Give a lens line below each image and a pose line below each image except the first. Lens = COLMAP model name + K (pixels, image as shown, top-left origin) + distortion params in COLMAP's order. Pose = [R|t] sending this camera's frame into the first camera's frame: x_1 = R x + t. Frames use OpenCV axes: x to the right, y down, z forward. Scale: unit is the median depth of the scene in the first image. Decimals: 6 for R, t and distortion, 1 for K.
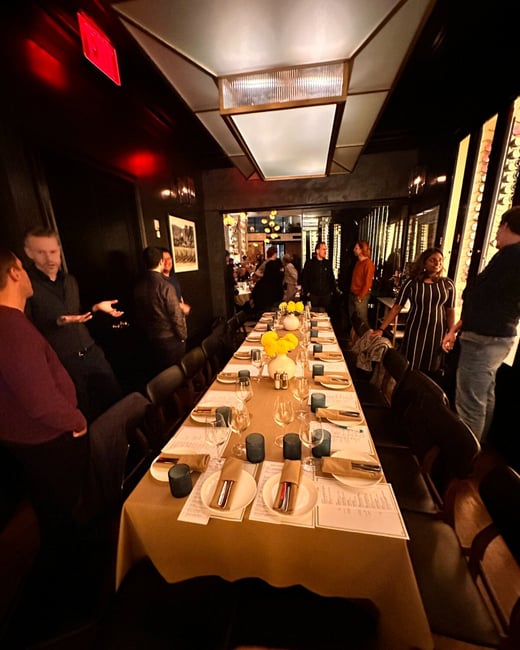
lens RADIAL K [[278.5, 0, 261.0], [0, 278.5, 343.8], [0, 0, 1]] dist [-0.000689, 0.000025]
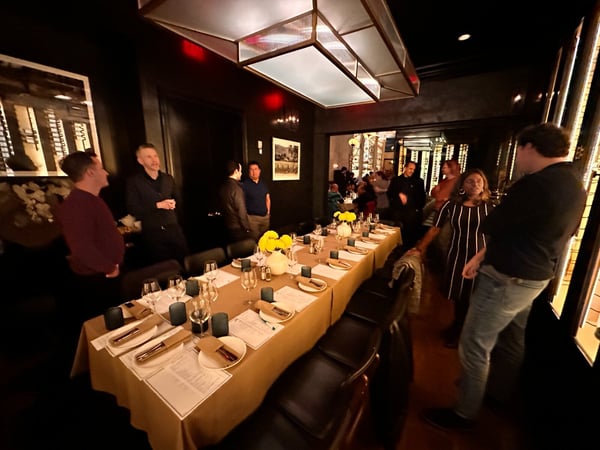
lens RADIAL K [[239.3, 0, 300.0], [0, 239.3, 225.0], [0, 0, 1]] dist [-0.000050, -0.000042]
pose [[0.914179, 0.129880, -0.383938, 0.278252], [-0.160018, 0.985972, -0.047473, -0.020940], [0.372386, 0.104835, 0.922138, 0.048854]]
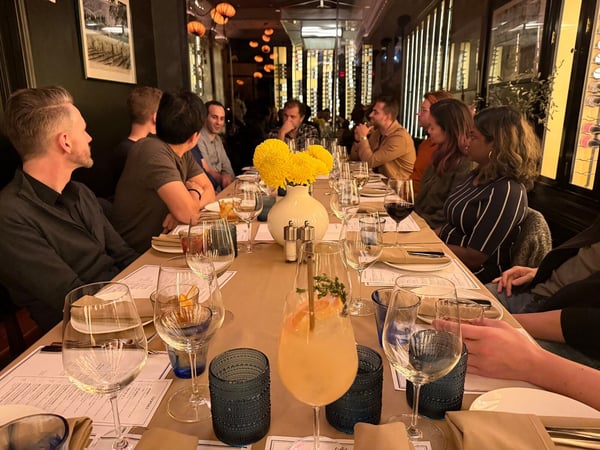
lens RADIAL K [[429.5, 0, 300.0], [0, 429.5, 225.0], [0, 0, 1]] dist [-0.001555, -0.001601]
pose [[0.992819, 0.000279, 0.119625, -0.004021], [0.004510, 0.999199, -0.039764, 0.065199], [-0.119540, 0.040018, 0.992023, 0.162304]]
